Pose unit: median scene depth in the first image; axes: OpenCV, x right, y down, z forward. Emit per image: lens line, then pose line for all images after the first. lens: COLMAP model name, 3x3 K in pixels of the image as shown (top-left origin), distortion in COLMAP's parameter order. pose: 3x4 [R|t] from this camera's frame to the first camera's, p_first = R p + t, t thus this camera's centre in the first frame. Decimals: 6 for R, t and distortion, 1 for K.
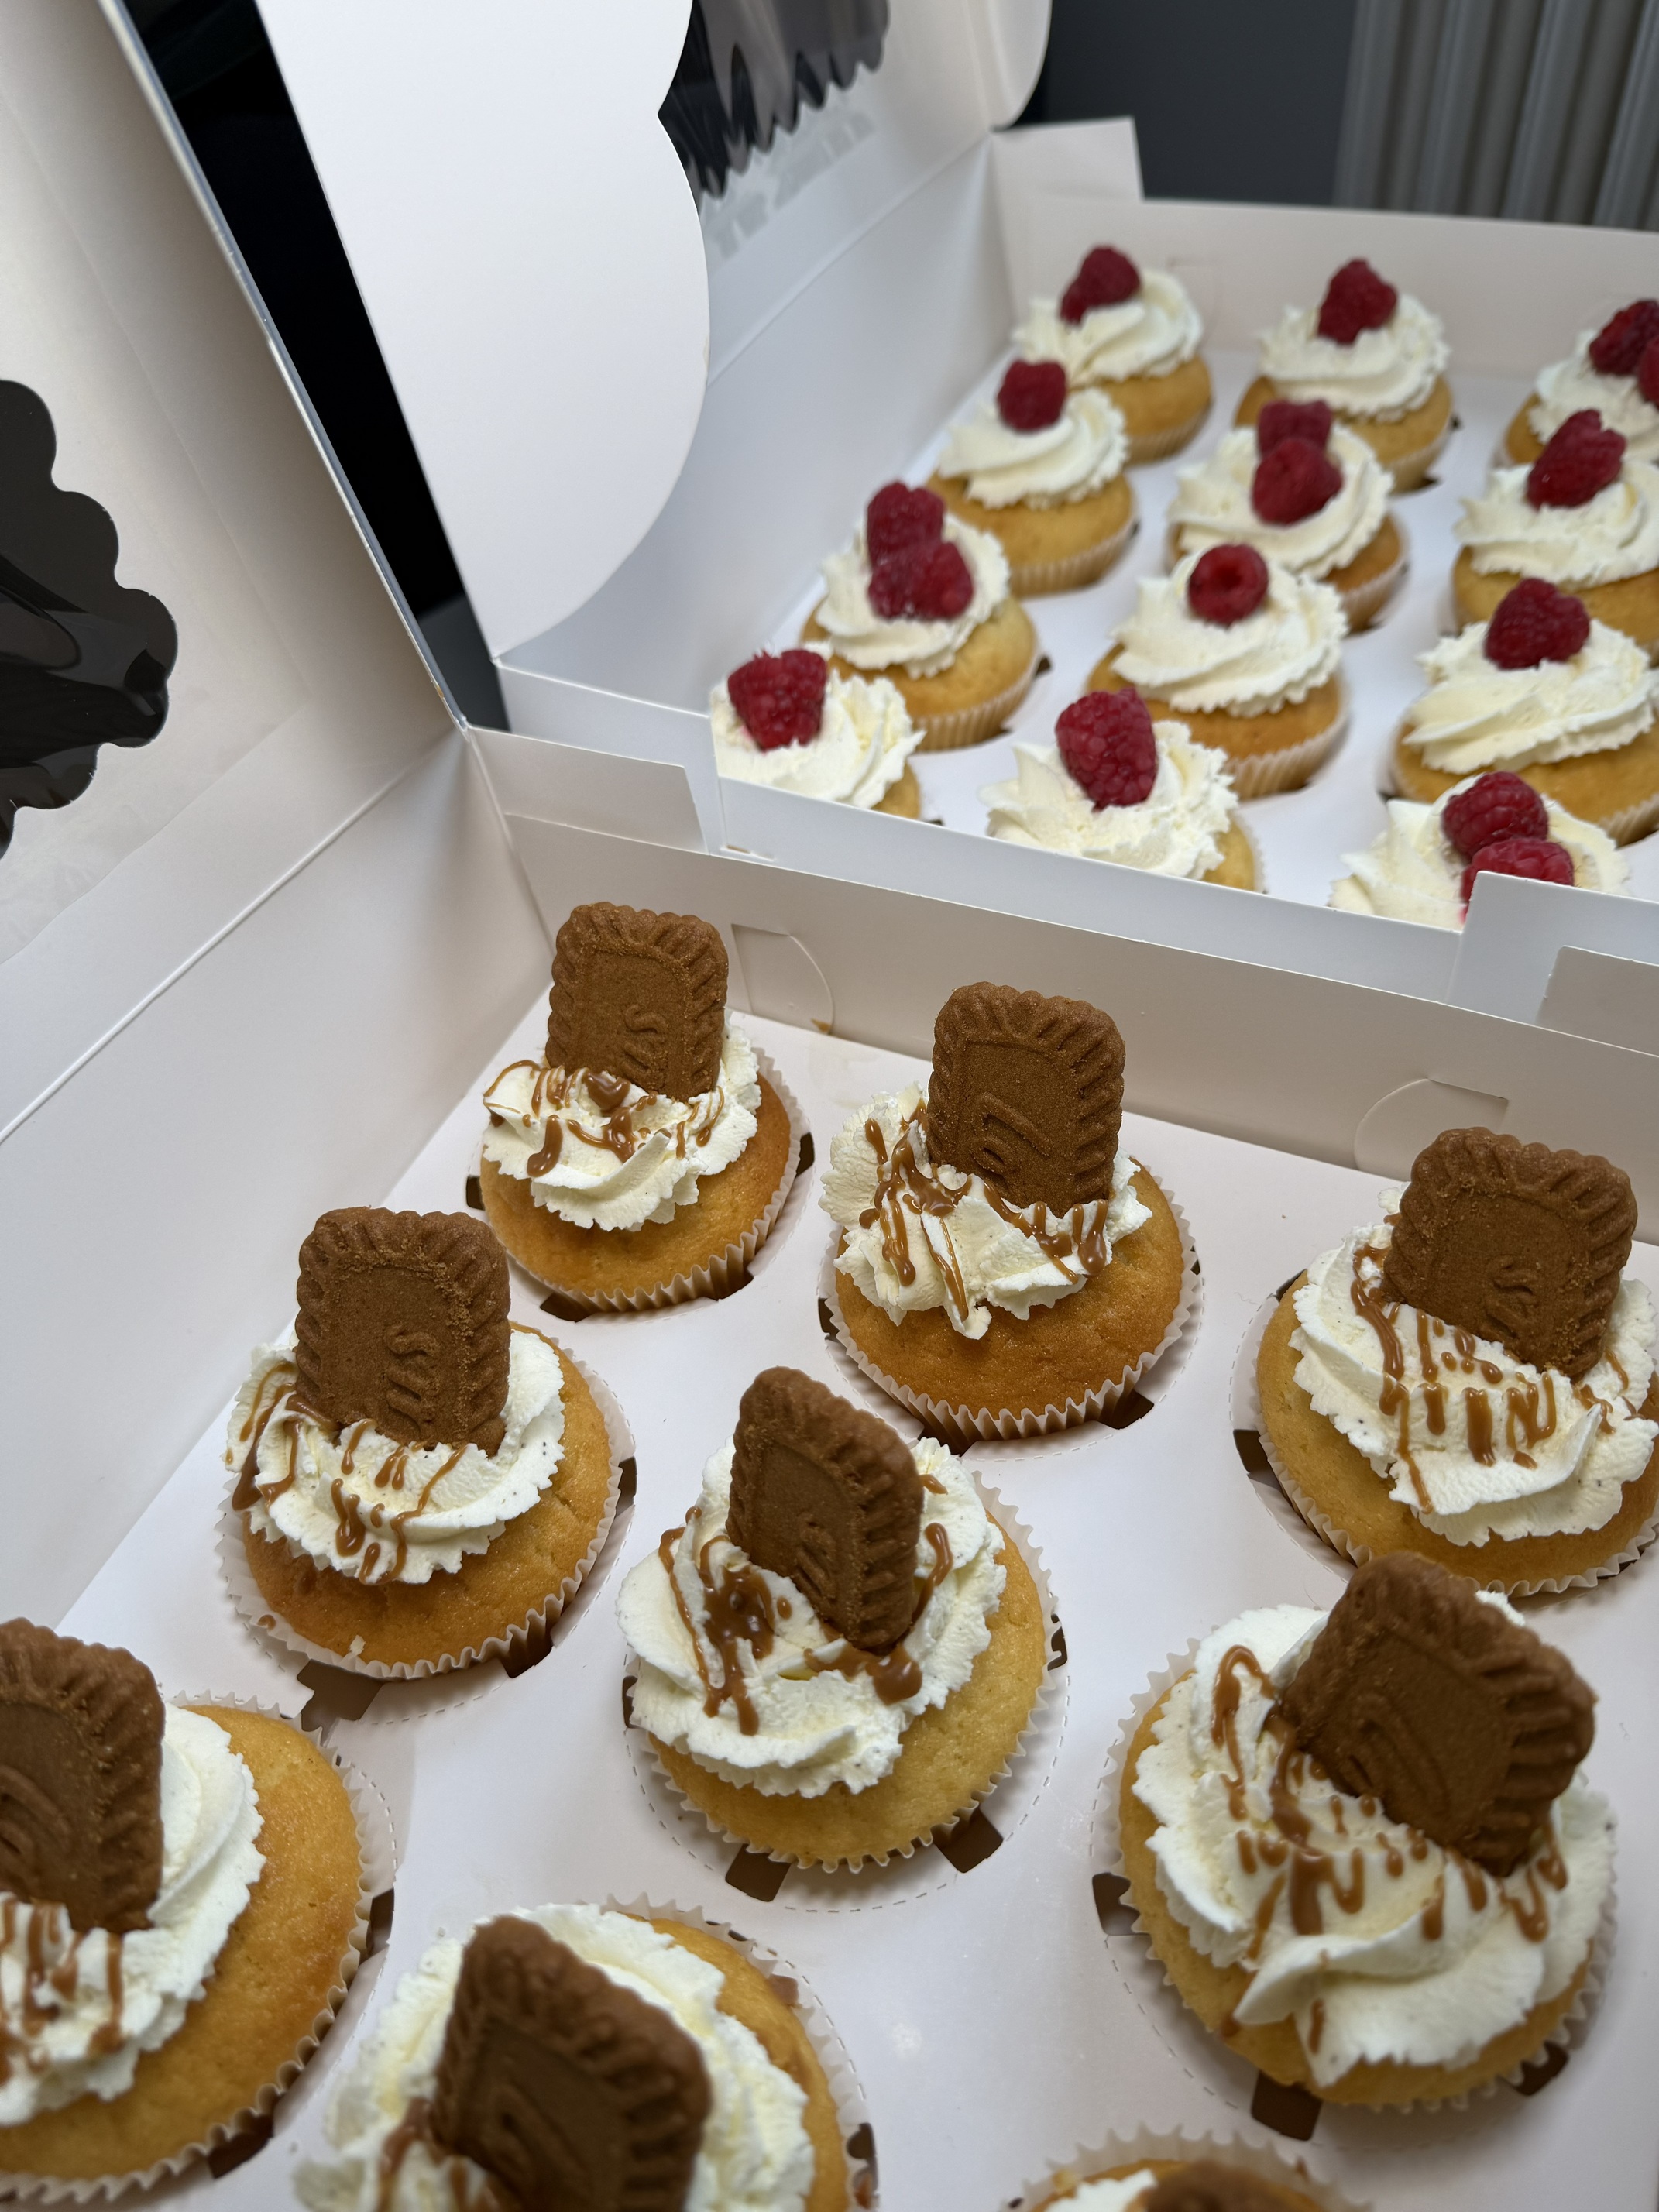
lens RADIAL K [[1604.3, 0, 999.4], [0, 1604.3, 1104.9], [0, 0, 1]] dist [0.044033, -0.076026]
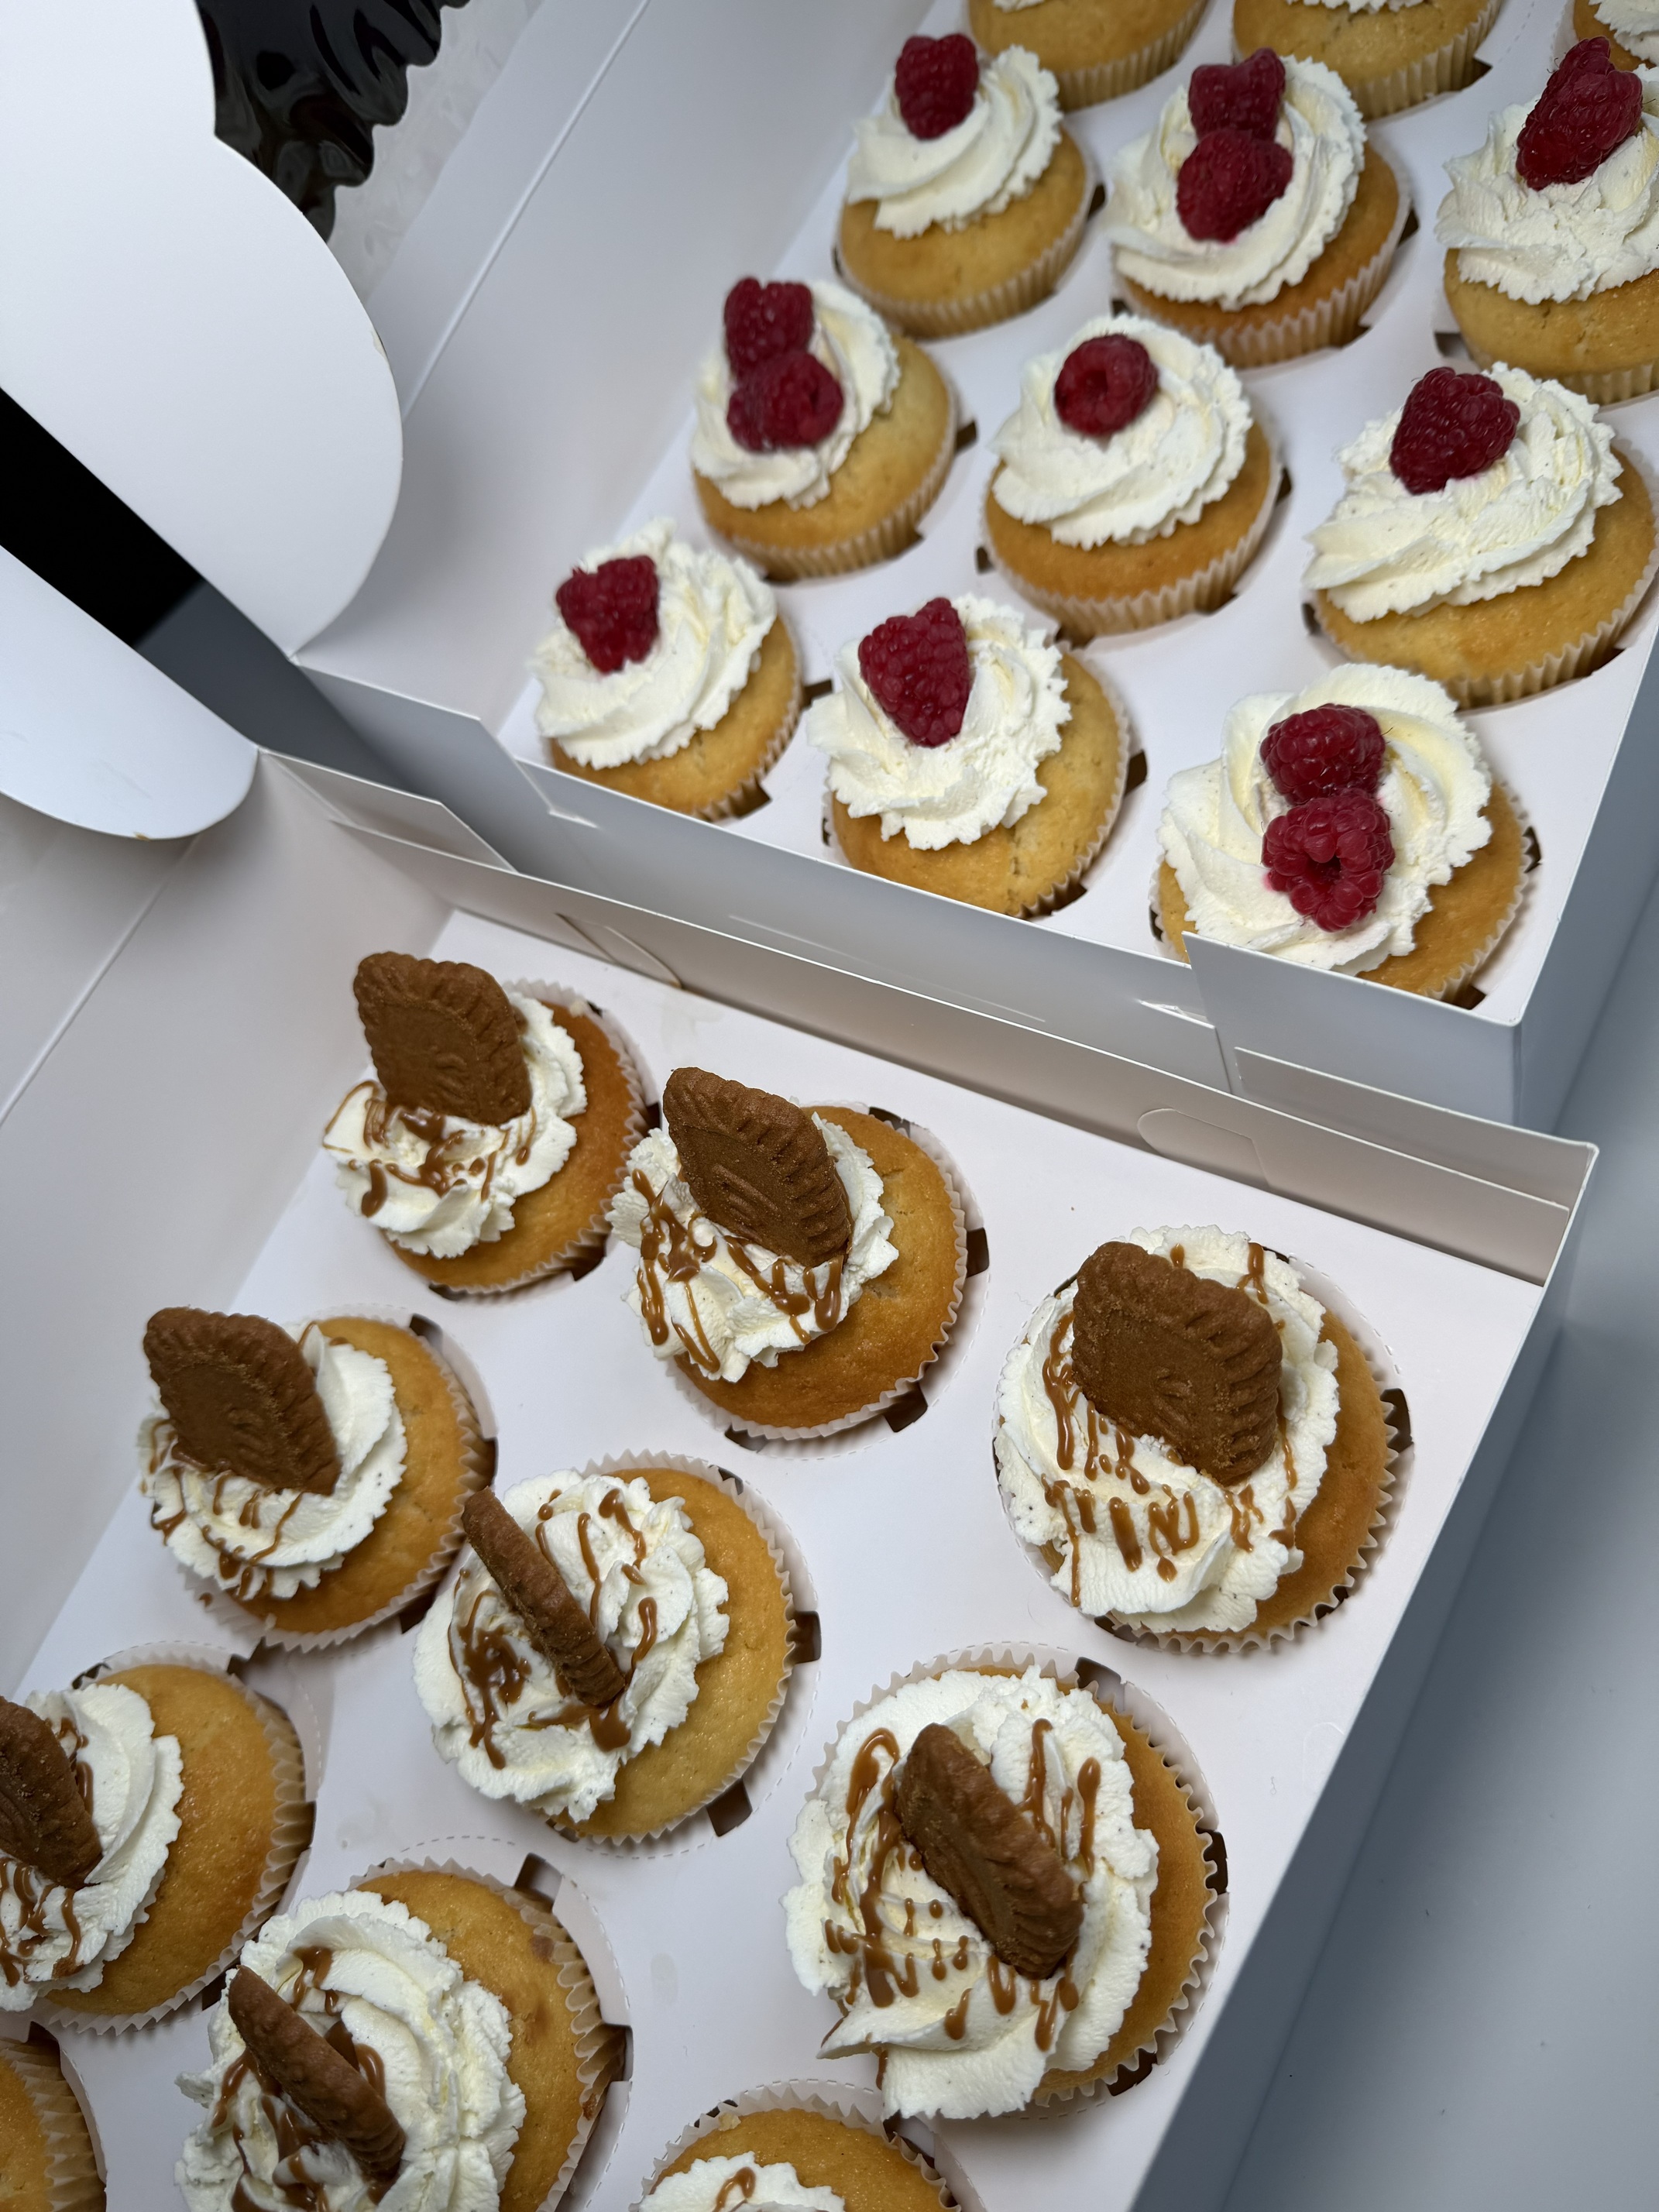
lens RADIAL K [[1604.3, 0, 999.4], [0, 1604.3, 1104.9], [0, 0, 1]] dist [0.044033, -0.076026]
pose [[0.971509, -0.013837, -0.236598, 0.458394], [0.093878, 0.939105, 0.330558, -0.406379], [0.217617, -0.343351, 0.913648, 0.117069]]
